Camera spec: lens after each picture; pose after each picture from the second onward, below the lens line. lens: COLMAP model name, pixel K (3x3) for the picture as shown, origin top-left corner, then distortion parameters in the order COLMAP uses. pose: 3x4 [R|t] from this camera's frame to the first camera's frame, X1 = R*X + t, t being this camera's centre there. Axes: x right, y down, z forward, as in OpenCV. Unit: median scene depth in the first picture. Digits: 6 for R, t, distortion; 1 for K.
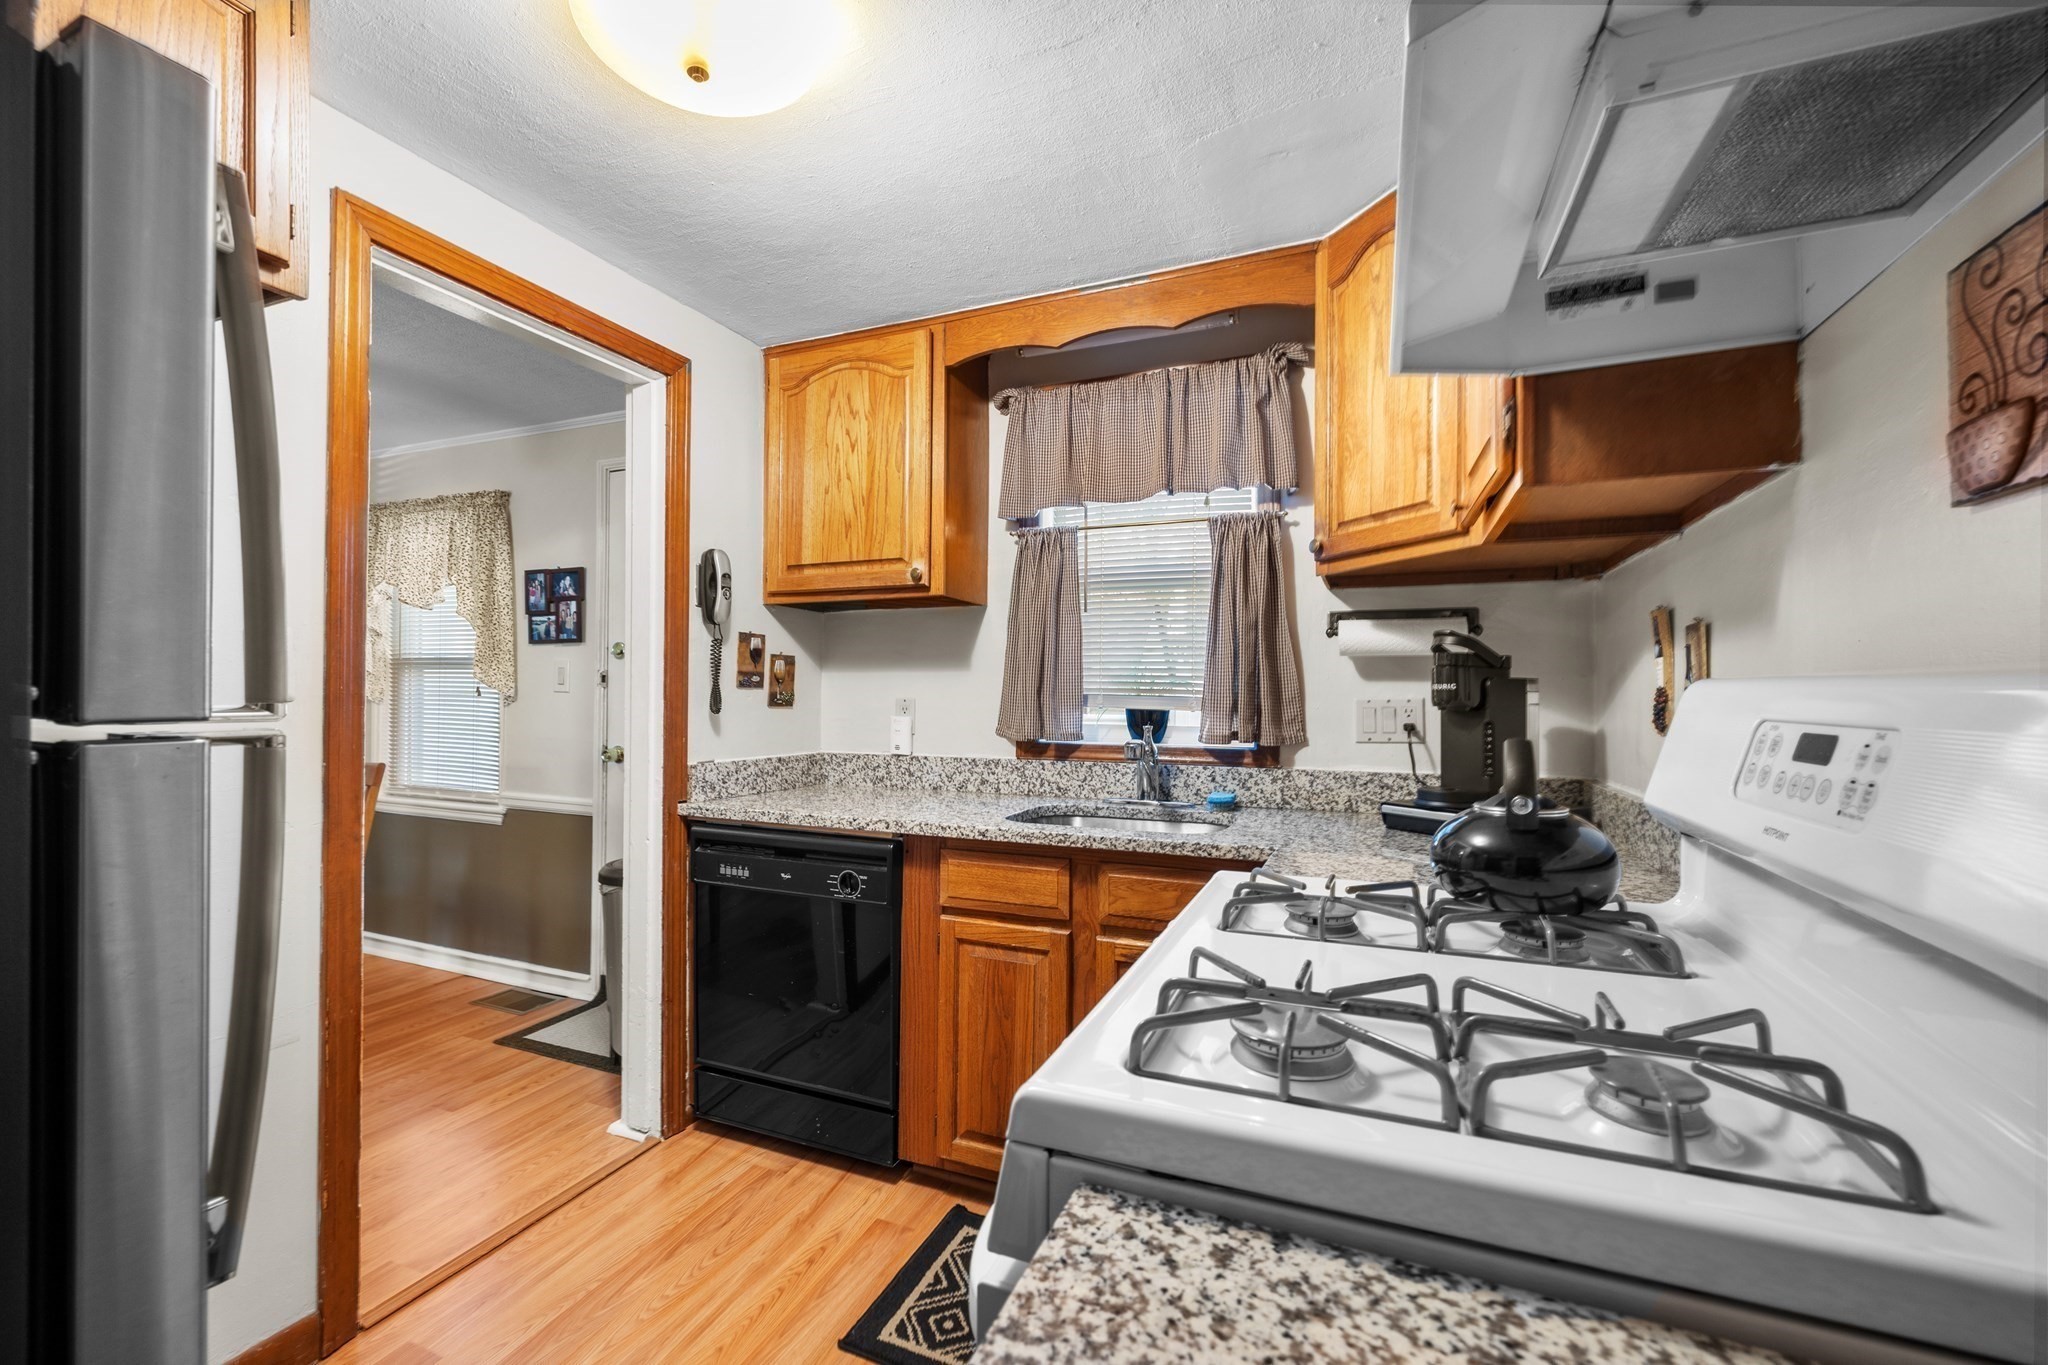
lens RADIAL K [[870.5, 0, 1005.2], [0, 870.5, 692.6], [0, 0, 1]] dist [-0.000533, -0.000292]
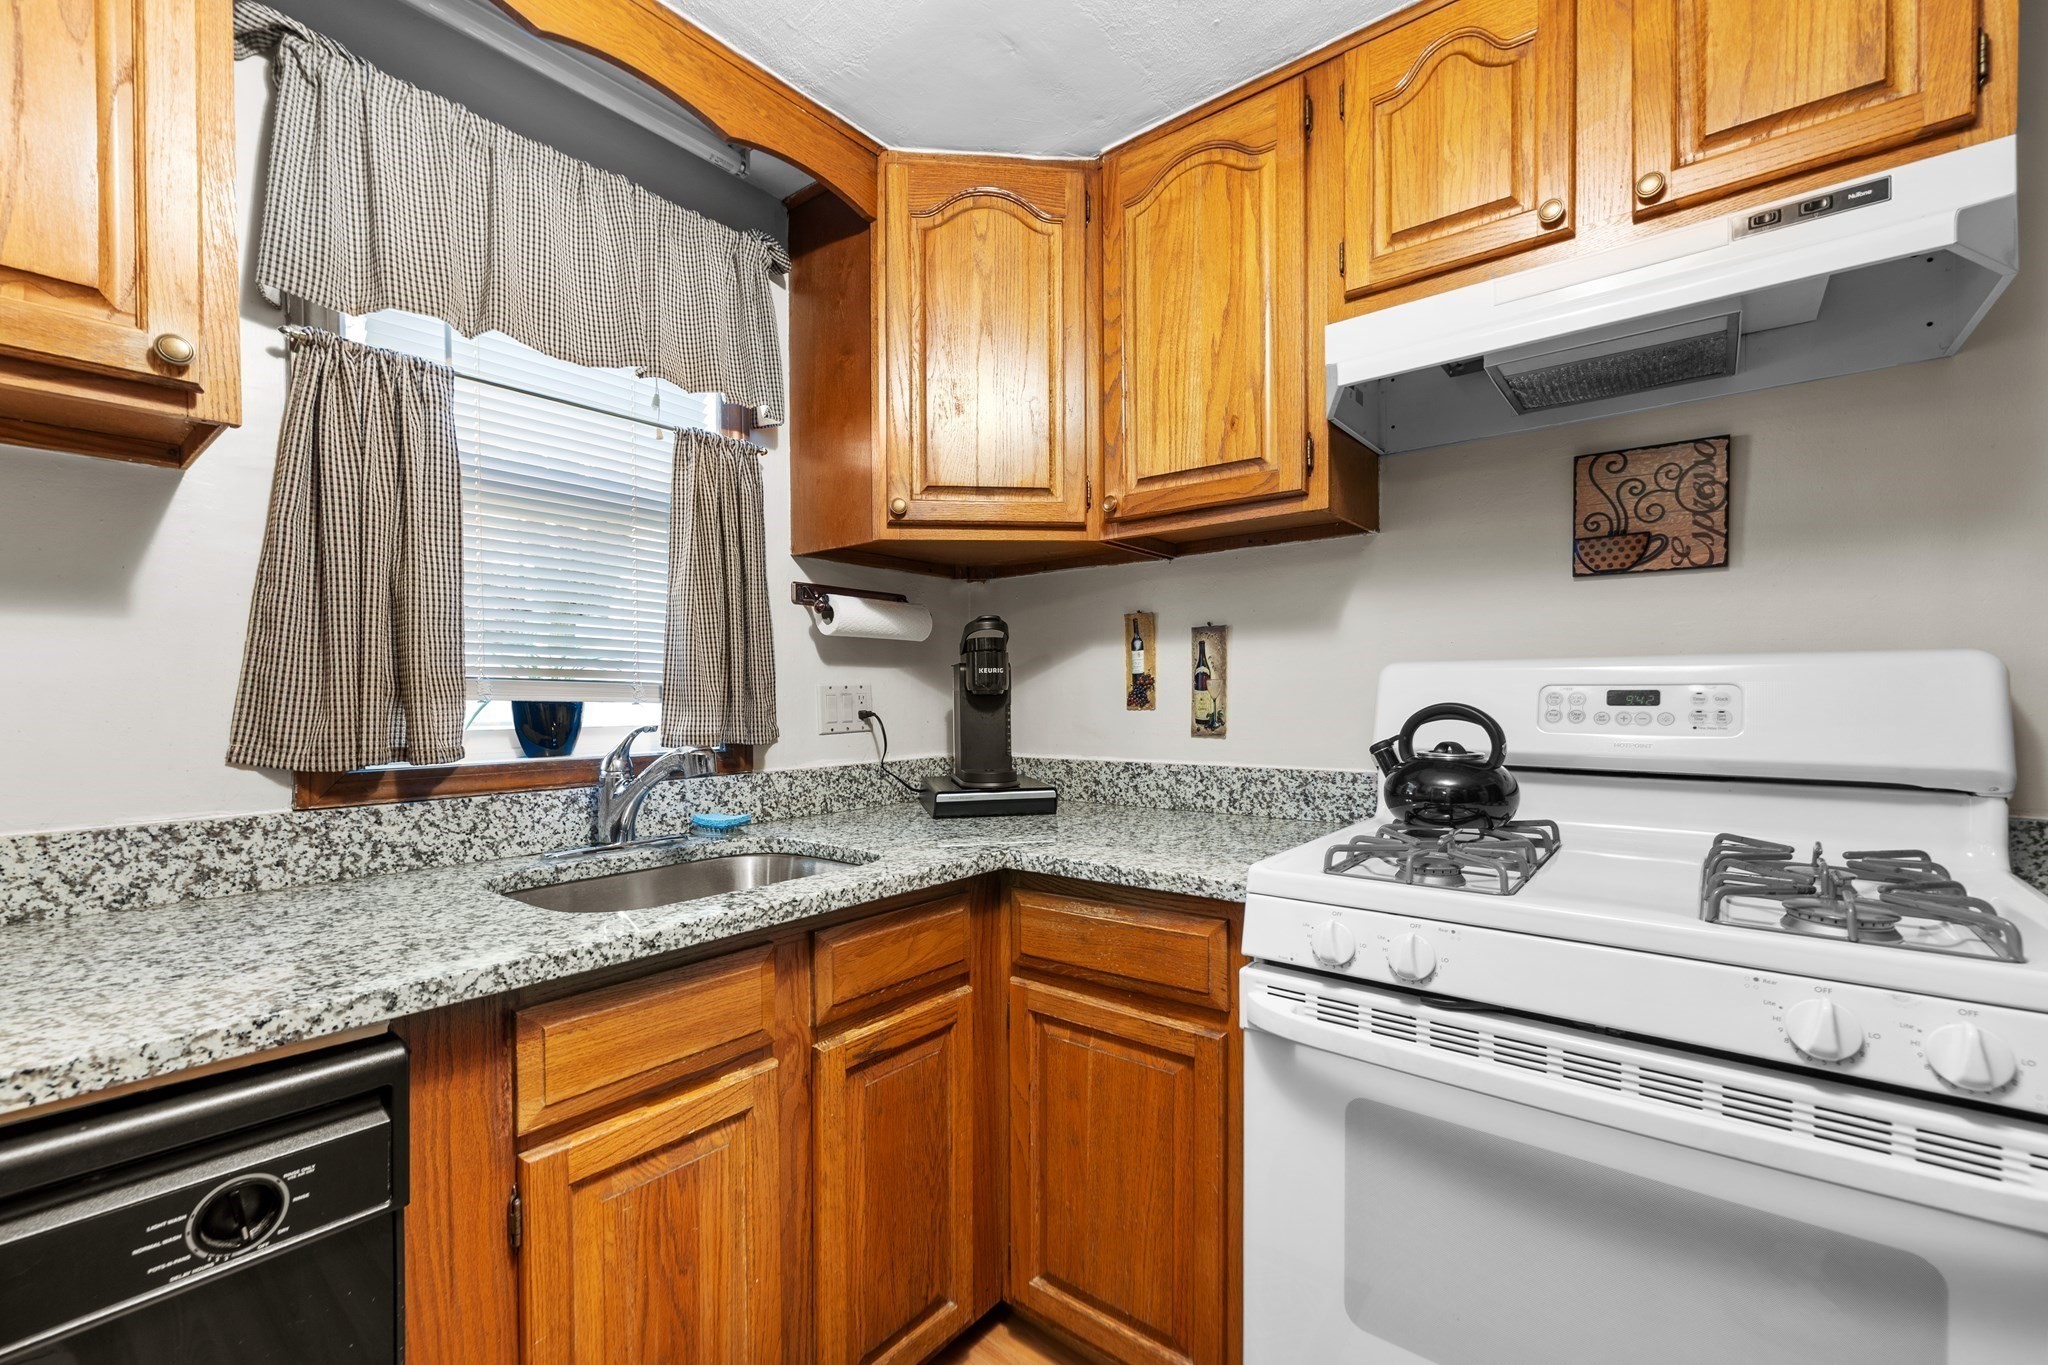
lens RADIAL K [[870.5, 0, 1011.8], [0, 870.5, 710.1], [0, 0, 1]] dist [-0.000533, -0.000292]
pose [[0.268305, -0.022777, 0.963065, -0.379704], [0.003913, 0.999738, 0.022554, 0.013087], [-0.963326, -0.002283, 0.268324, 0.554168]]
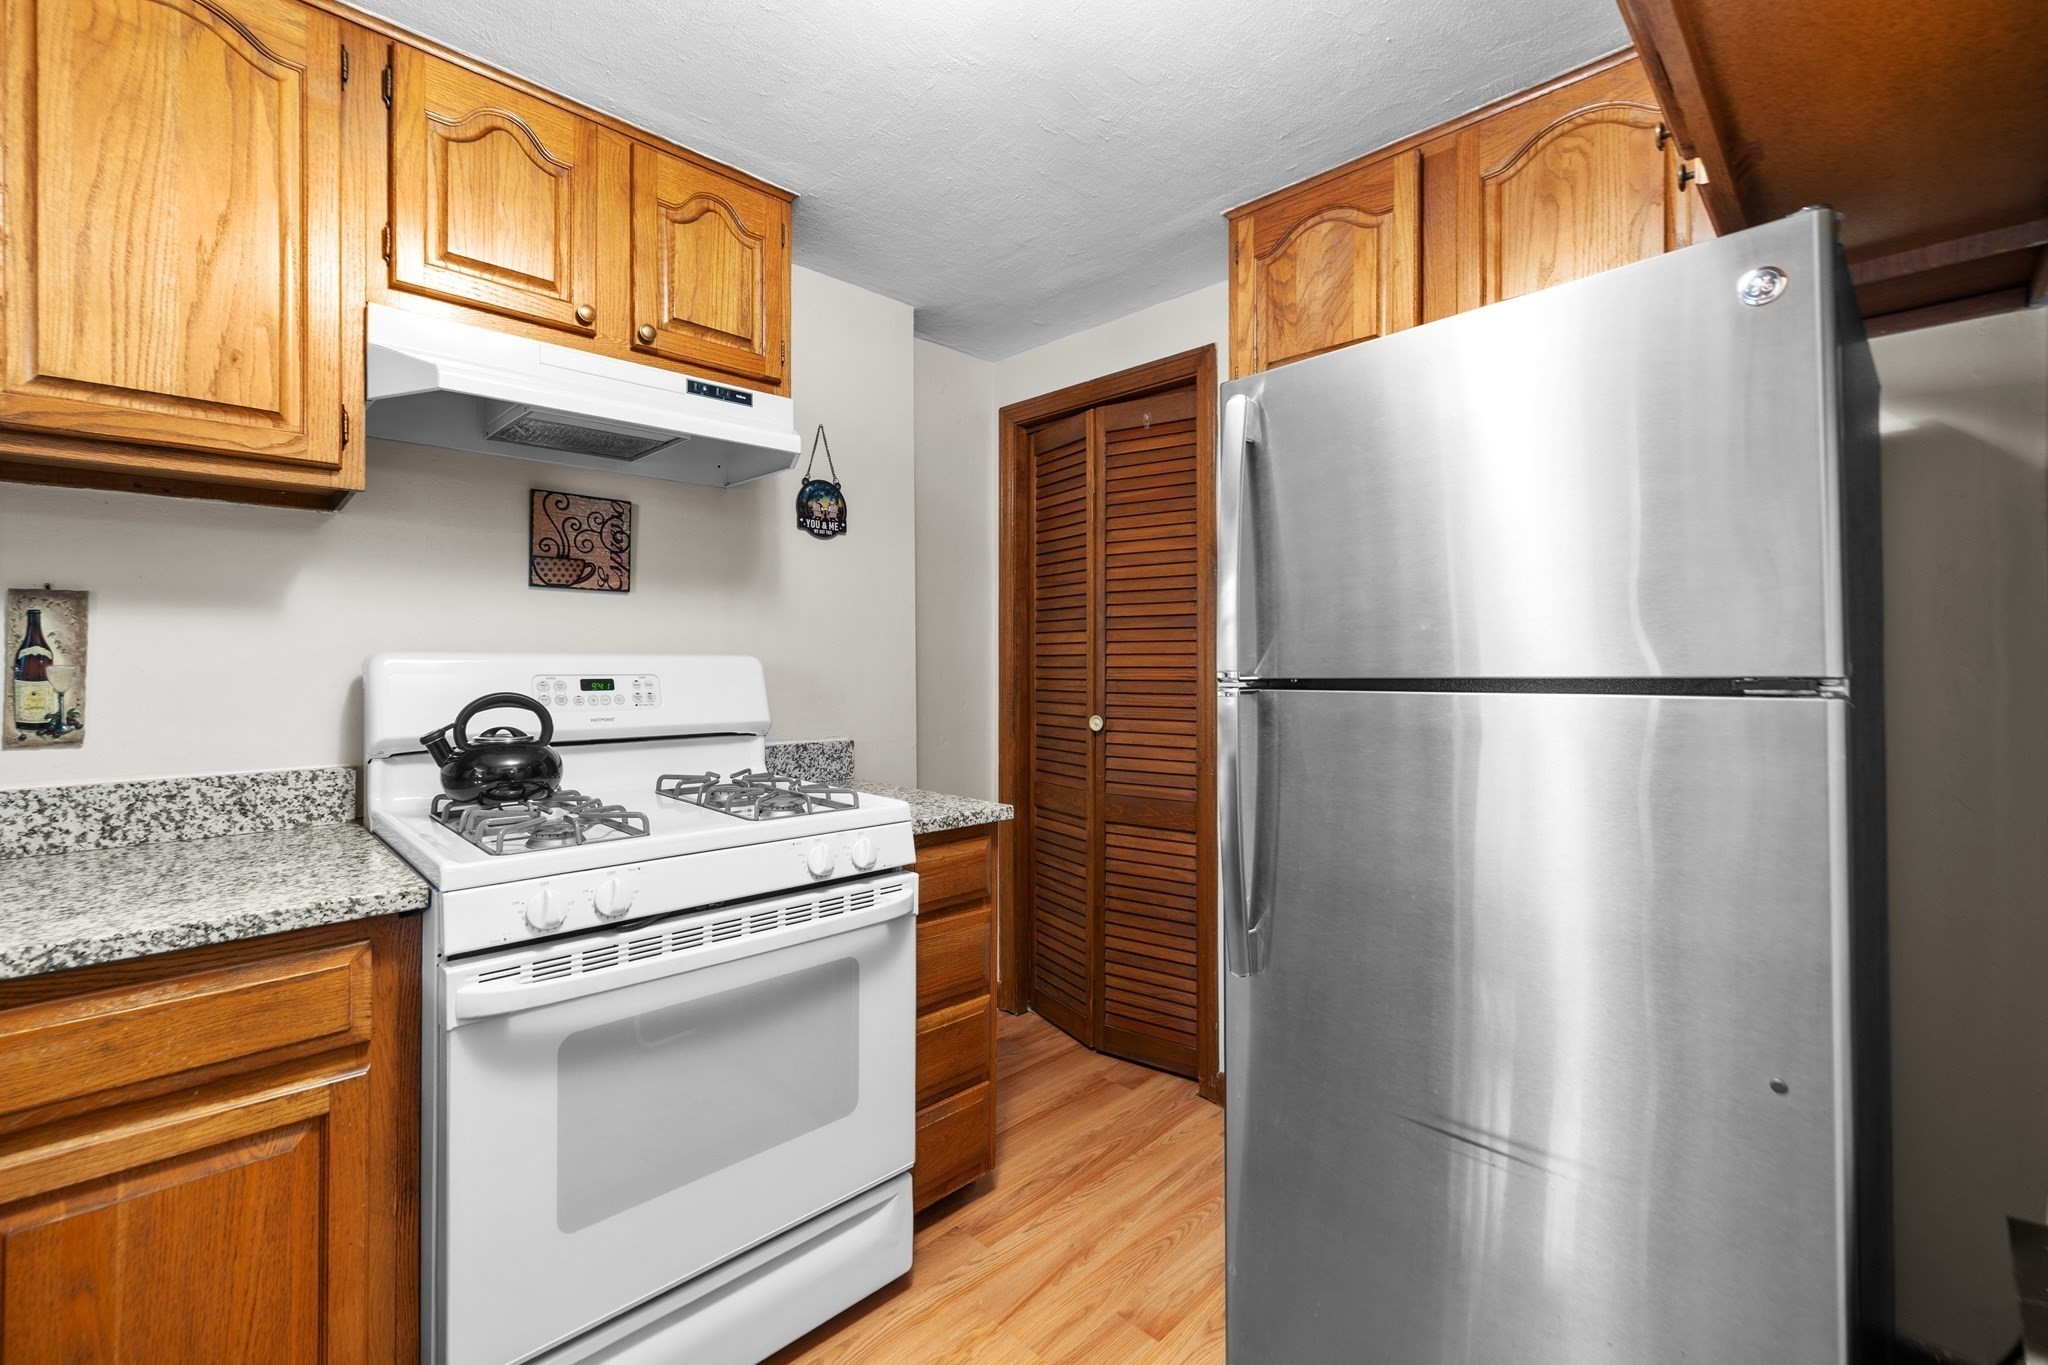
lens RADIAL K [[870.5, 0, 1015.6], [0, 870.5, 656.6], [0, 0, 1]] dist [-0.000533, -0.000292]
pose [[-0.928186, -0.004187, 0.372094, -0.348287], [-0.007610, 0.999941, -0.007729, -0.002555], [-0.372039, -0.010005, -0.928163, 0.893574]]
